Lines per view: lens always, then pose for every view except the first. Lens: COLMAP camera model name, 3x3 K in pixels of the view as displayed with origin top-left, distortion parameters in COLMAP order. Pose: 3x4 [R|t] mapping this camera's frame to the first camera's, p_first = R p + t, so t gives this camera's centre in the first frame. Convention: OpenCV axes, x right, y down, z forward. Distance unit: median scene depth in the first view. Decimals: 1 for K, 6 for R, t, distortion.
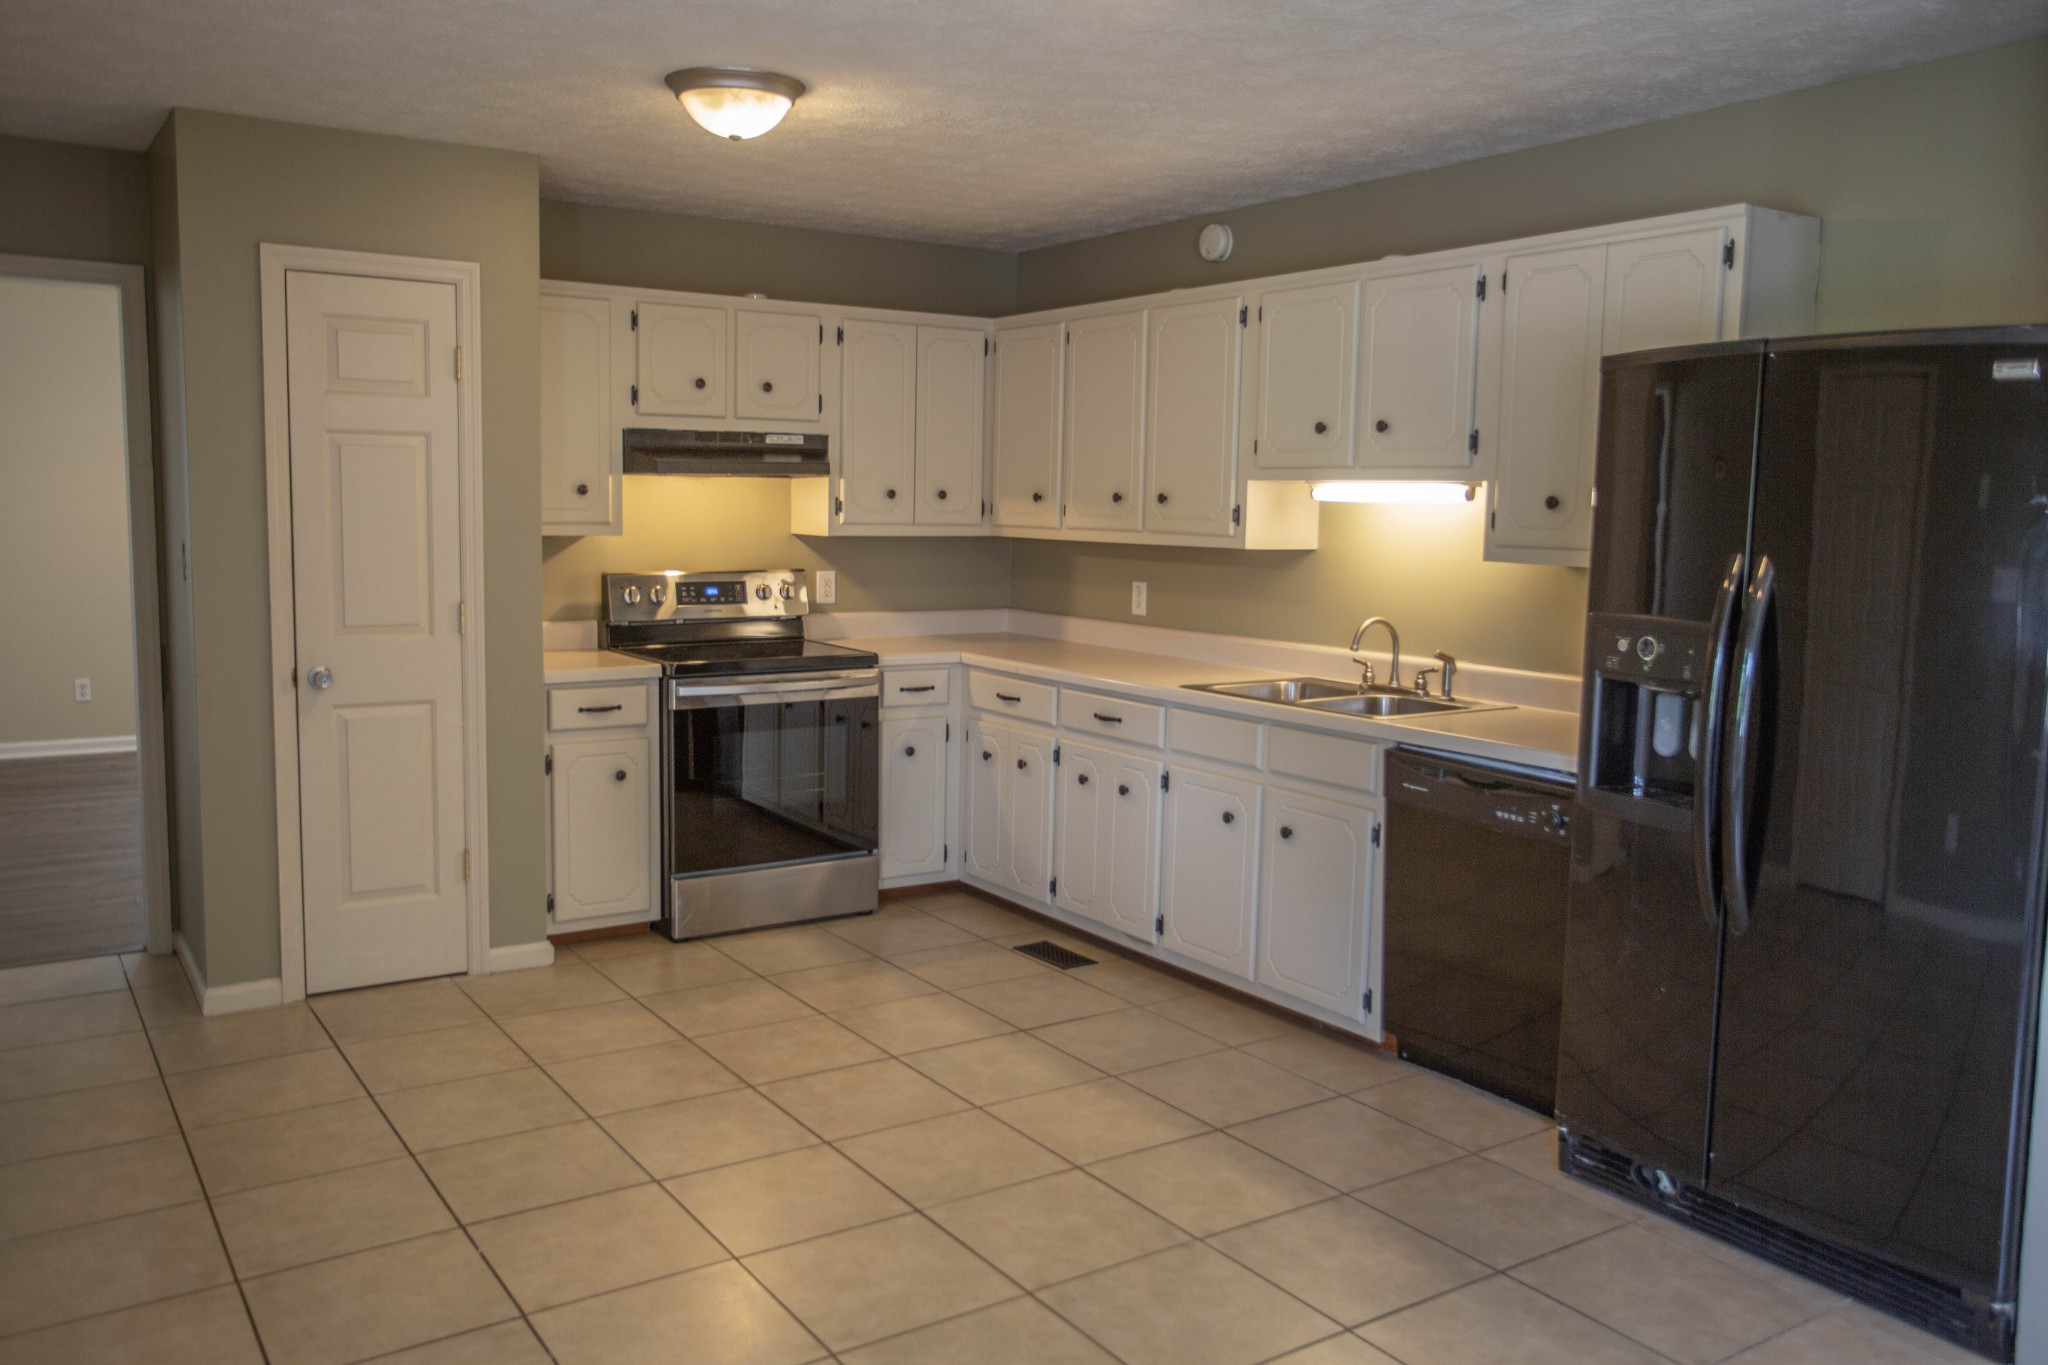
lens RADIAL K [[1639.6, 0, 1024.0], [0, 1639.6, 682.5], [0, 0, 1]] dist [-0.029982, 0.007550]
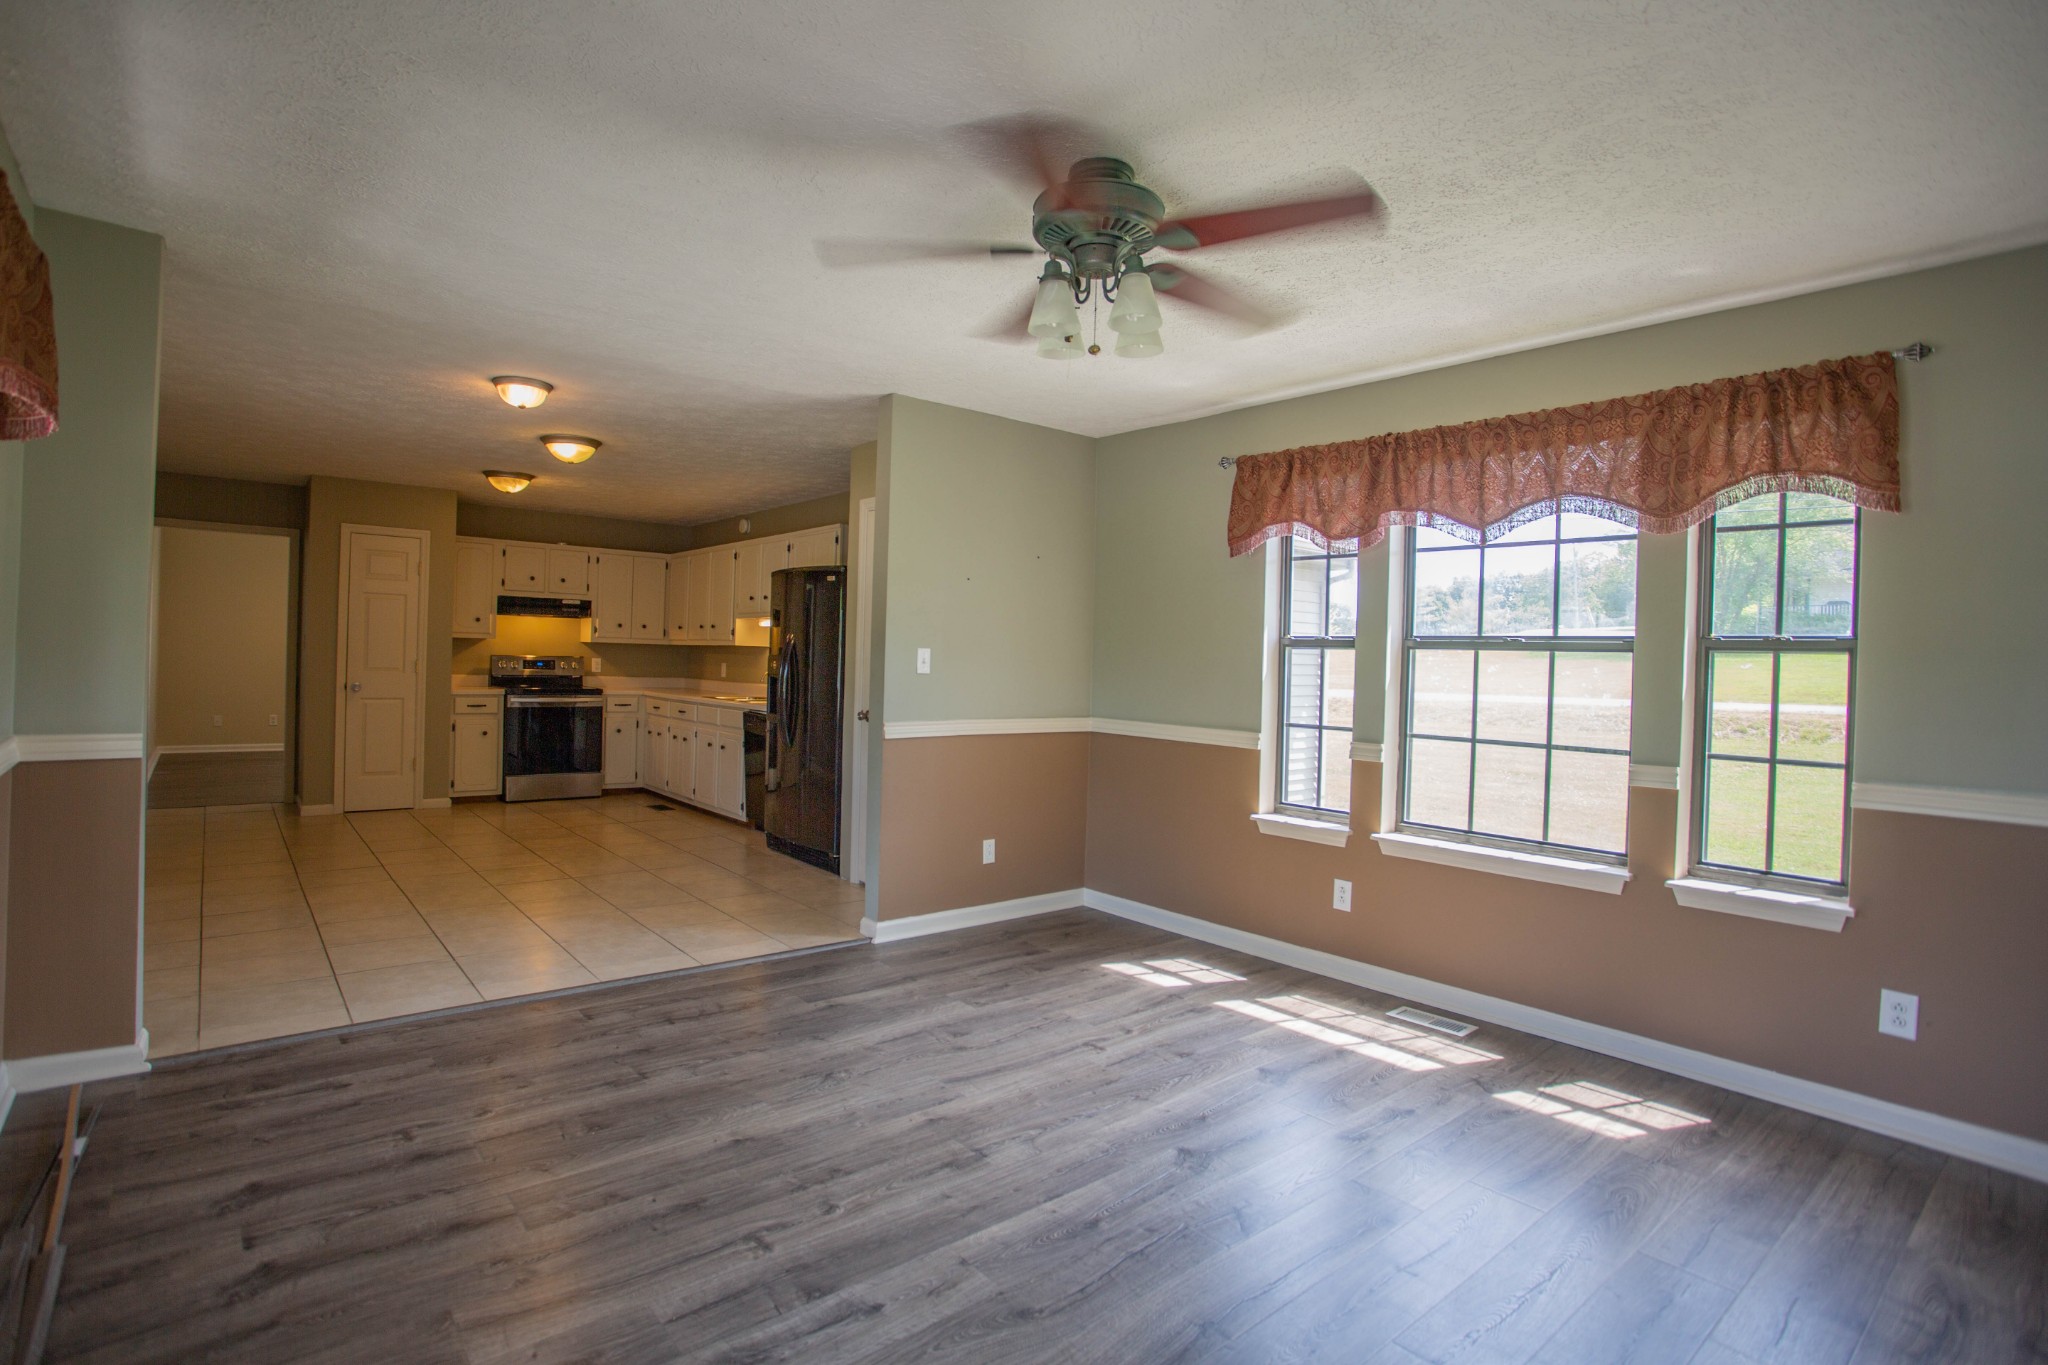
lens RADIAL K [[1009.2, 0, 1006.0], [0, 1009.2, 663.1], [0, 0, 1]] dist [-0.078045, 0.032674]
pose [[0.994424, 0.012314, 0.104736, 0.373441], [-0.001171, 0.994388, -0.105787, 0.106506], [-0.105451, 0.105075, 0.988858, -0.567132]]
